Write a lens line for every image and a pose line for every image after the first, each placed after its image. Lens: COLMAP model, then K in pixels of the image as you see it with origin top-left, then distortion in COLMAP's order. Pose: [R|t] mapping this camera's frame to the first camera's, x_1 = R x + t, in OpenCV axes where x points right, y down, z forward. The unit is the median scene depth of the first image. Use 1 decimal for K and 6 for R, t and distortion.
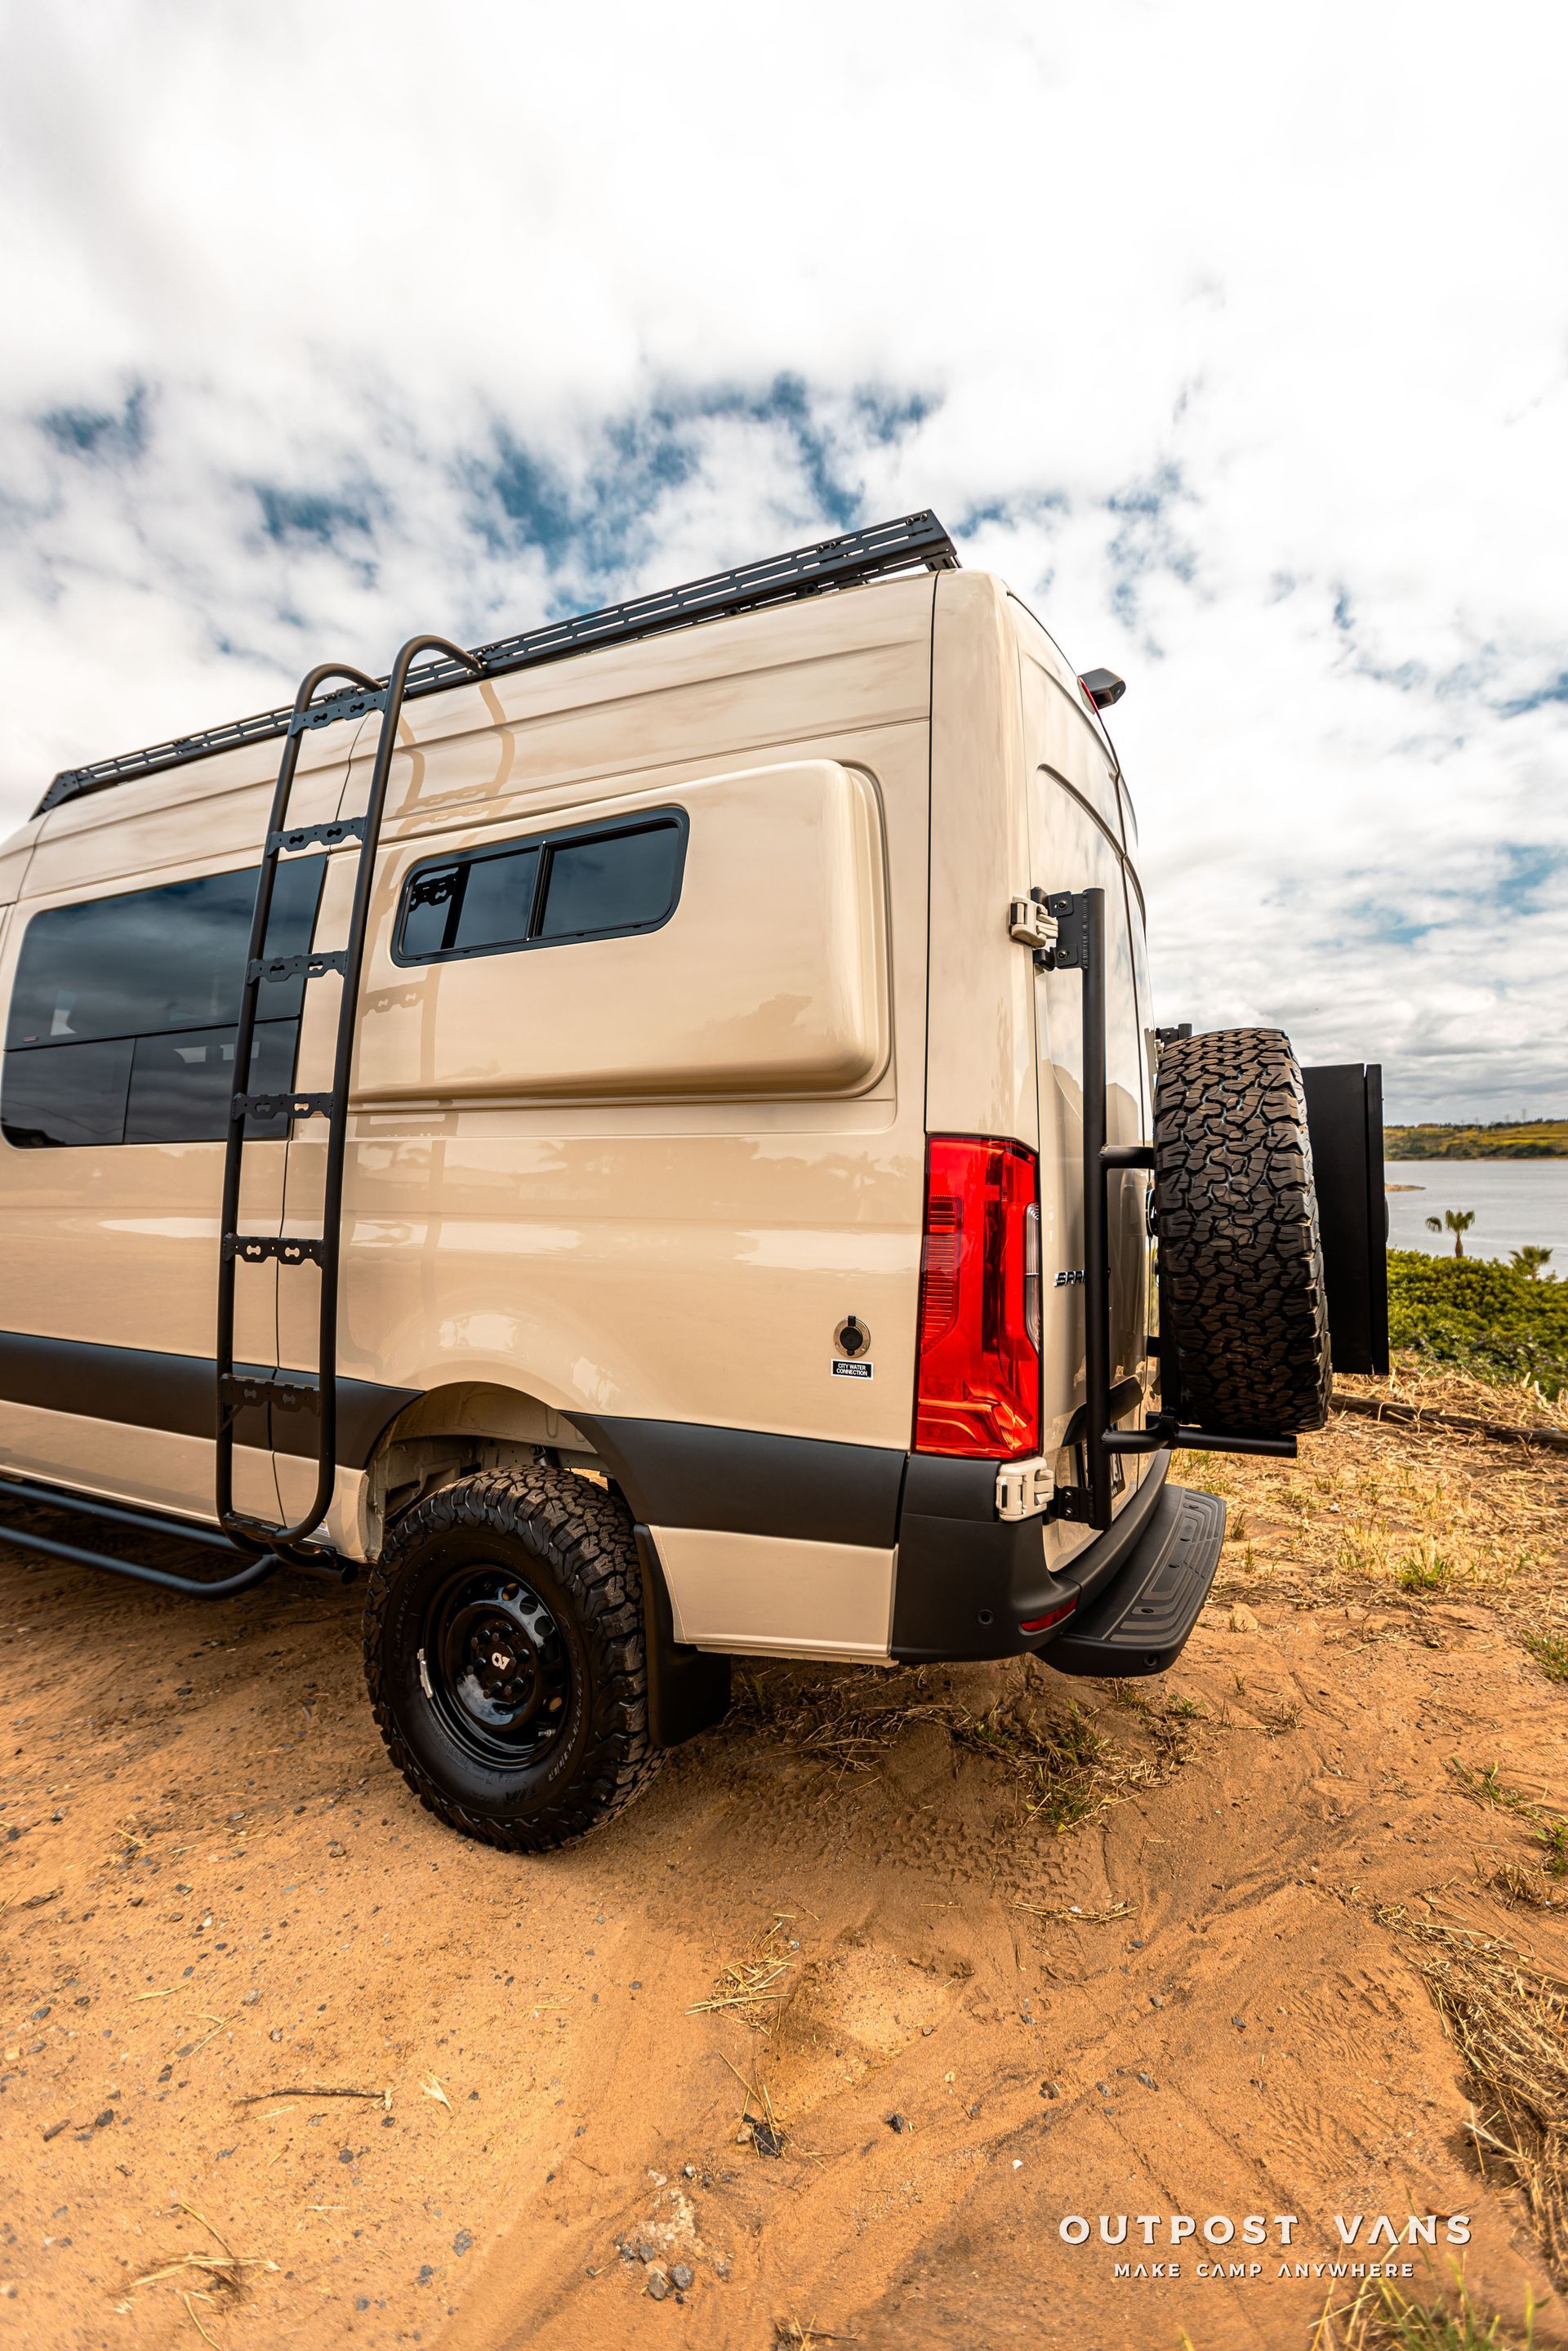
lens RADIAL K [[1031.4, 0, 783.2], [0, 1031.4, 1180.6], [0, 0, 1]] dist [-0.000411, -0.000186]
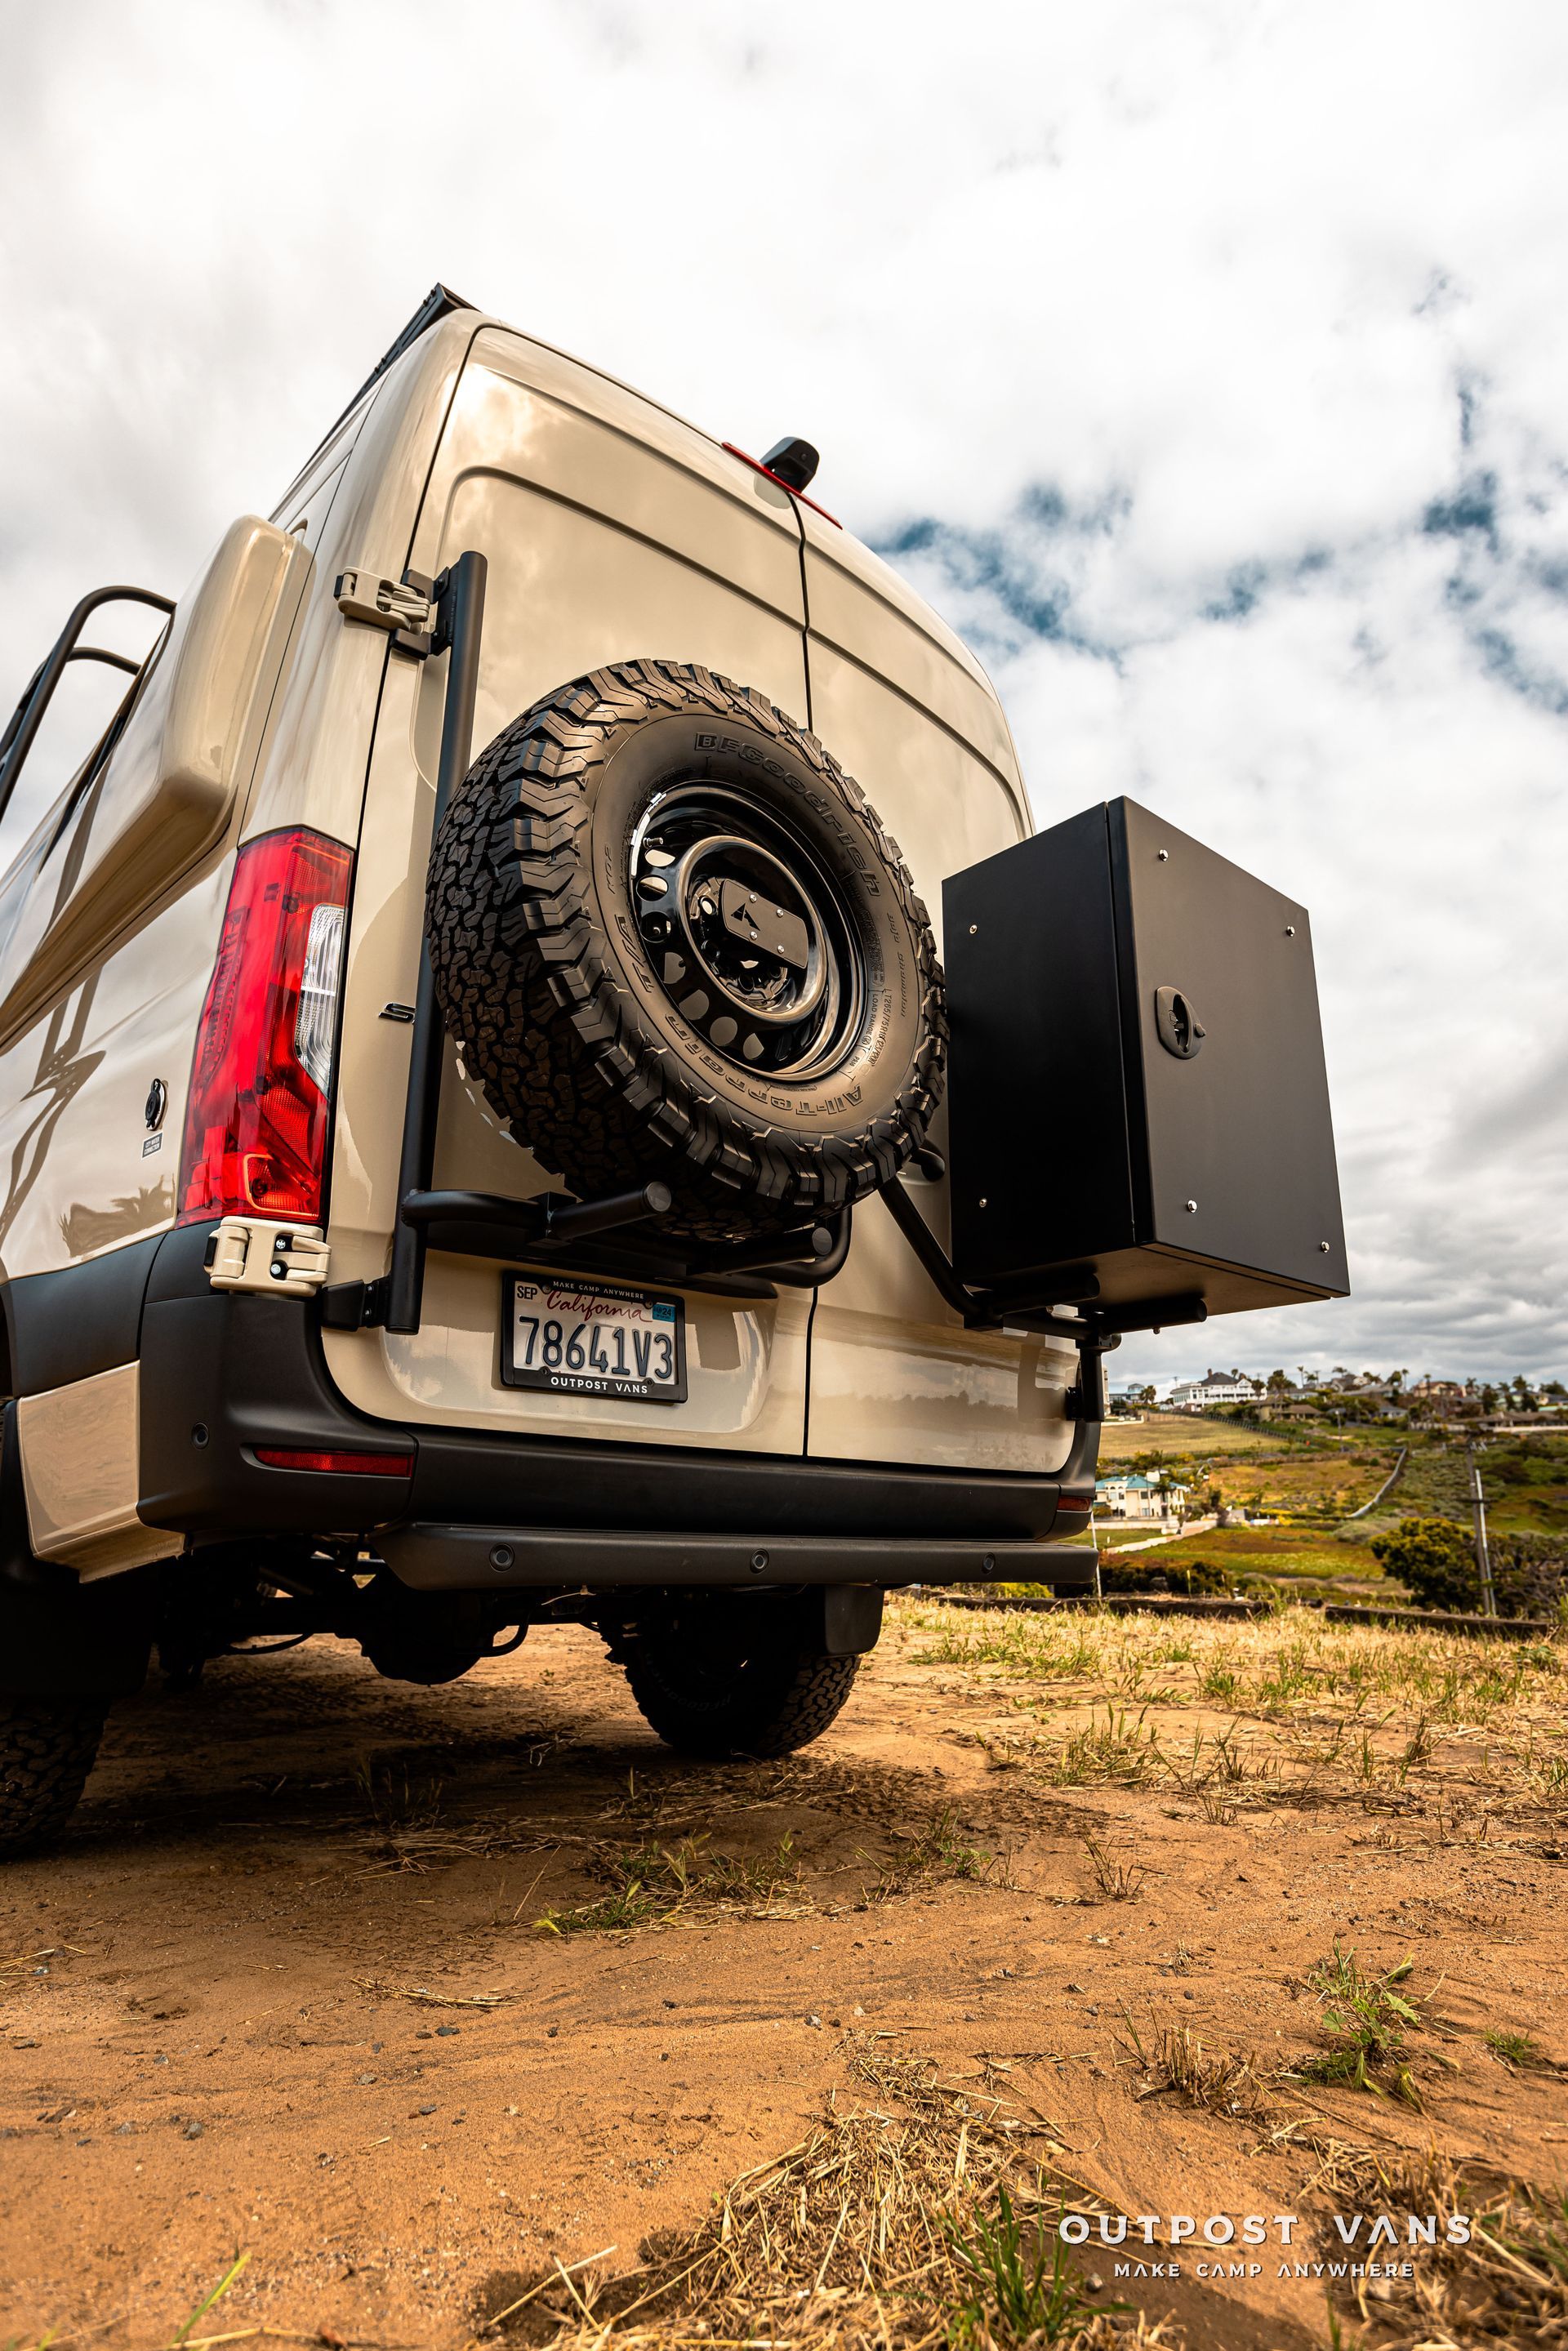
lens RADIAL K [[1274.8, 0, 784.0], [0, 1274.8, 1175.5], [0, 0, 1]] dist [-0.006783, -0.001288]
pose [[0.945391, -0.073488, -0.317546, 0.743525], [-0.003153, 0.972144, -0.234364, 0.387068], [0.325923, 0.222567, 0.918824, 0.236022]]
